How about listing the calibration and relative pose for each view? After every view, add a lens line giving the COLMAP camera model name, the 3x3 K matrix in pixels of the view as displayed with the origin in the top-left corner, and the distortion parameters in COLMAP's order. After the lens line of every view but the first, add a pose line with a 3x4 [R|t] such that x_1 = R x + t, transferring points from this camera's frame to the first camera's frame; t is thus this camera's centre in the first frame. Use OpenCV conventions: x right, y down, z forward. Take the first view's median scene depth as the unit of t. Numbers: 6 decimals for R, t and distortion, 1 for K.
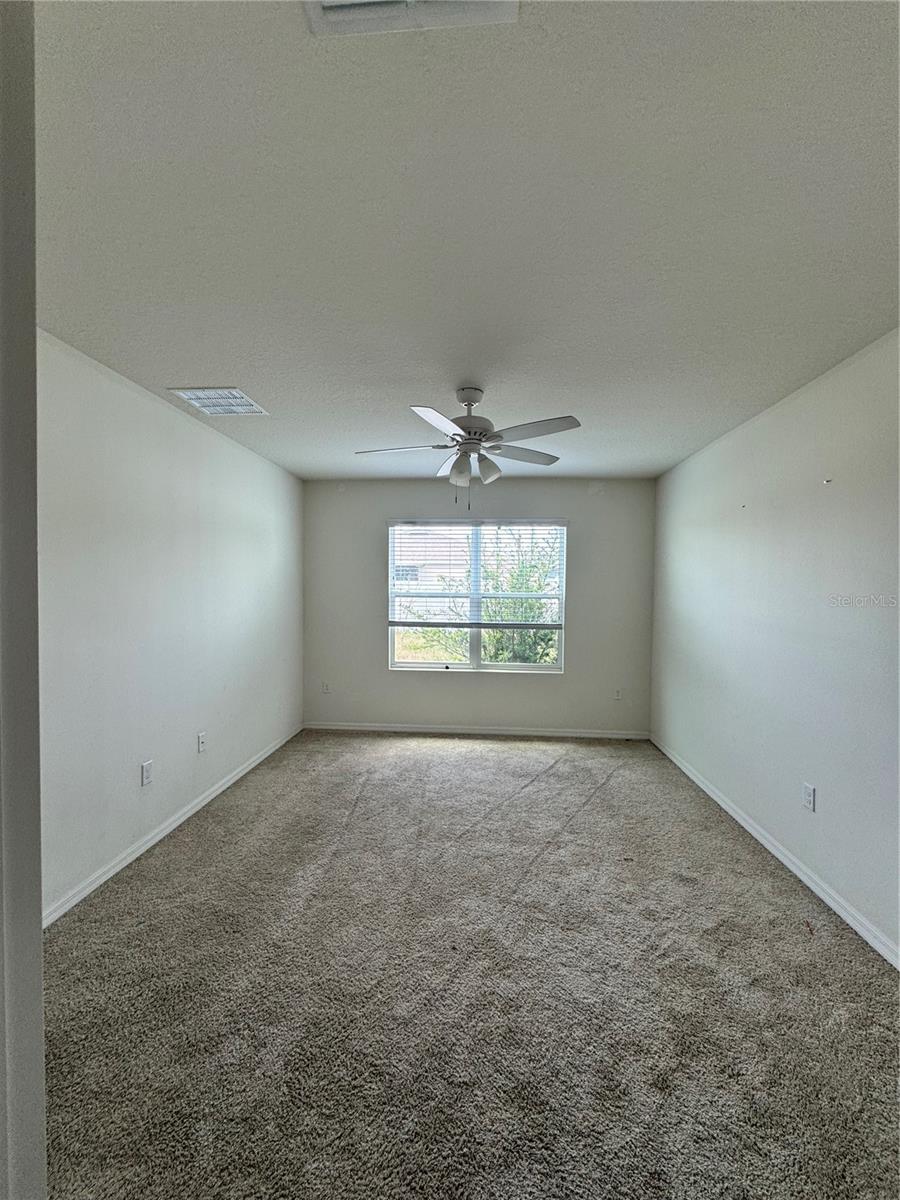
lens RADIAL K [[481.0, 0, 450.1], [0, 481.0, 601.5], [0, 0, 1]] dist [0.001965, 0.000253]
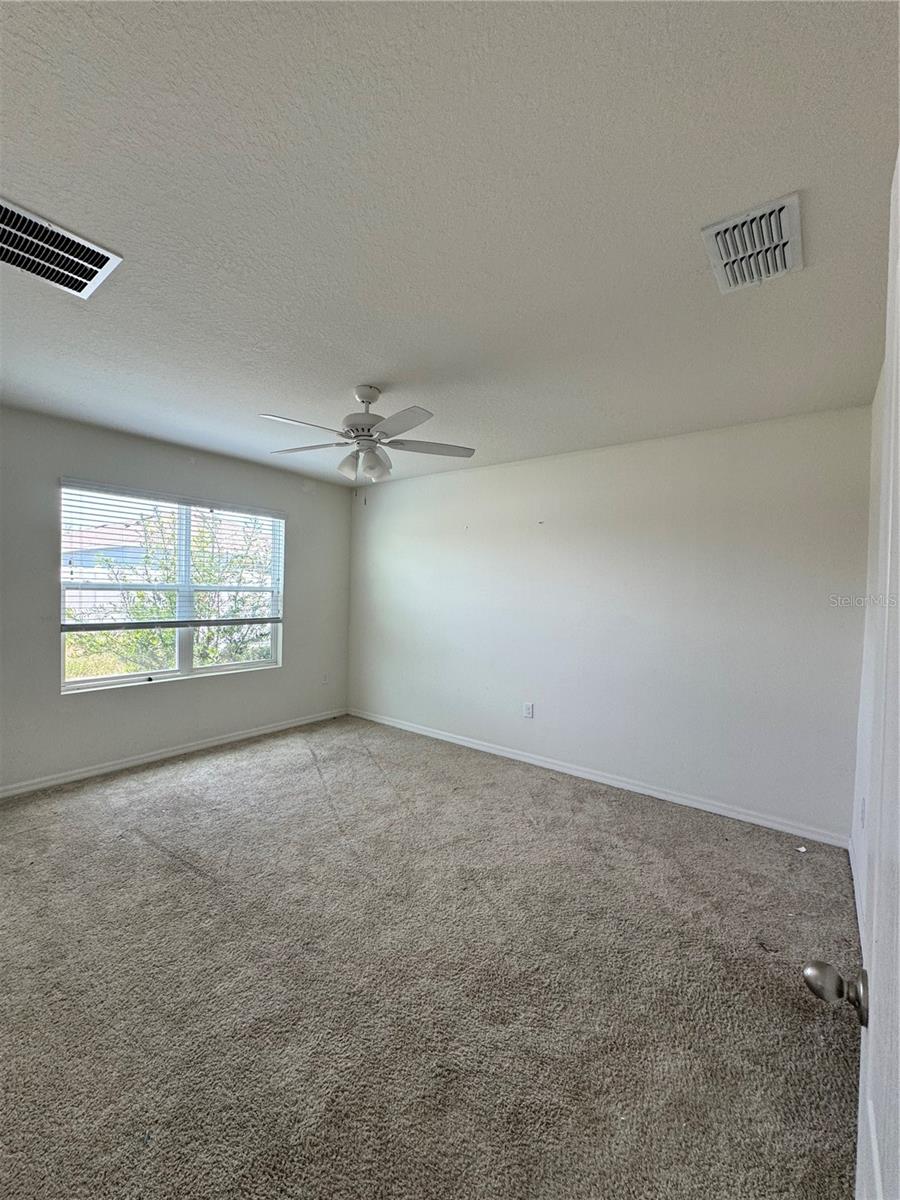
lens RADIAL K [[481.0, 0, 449.1], [0, 481.0, 596.1], [0, 0, 1]] dist [0.001965, 0.000253]
pose [[0.555412, -0.009084, 0.831526, -0.453172], [0.007736, 0.999954, 0.005757, 0.000516], [-0.831539, 0.003235, 0.555456, 0.175792]]
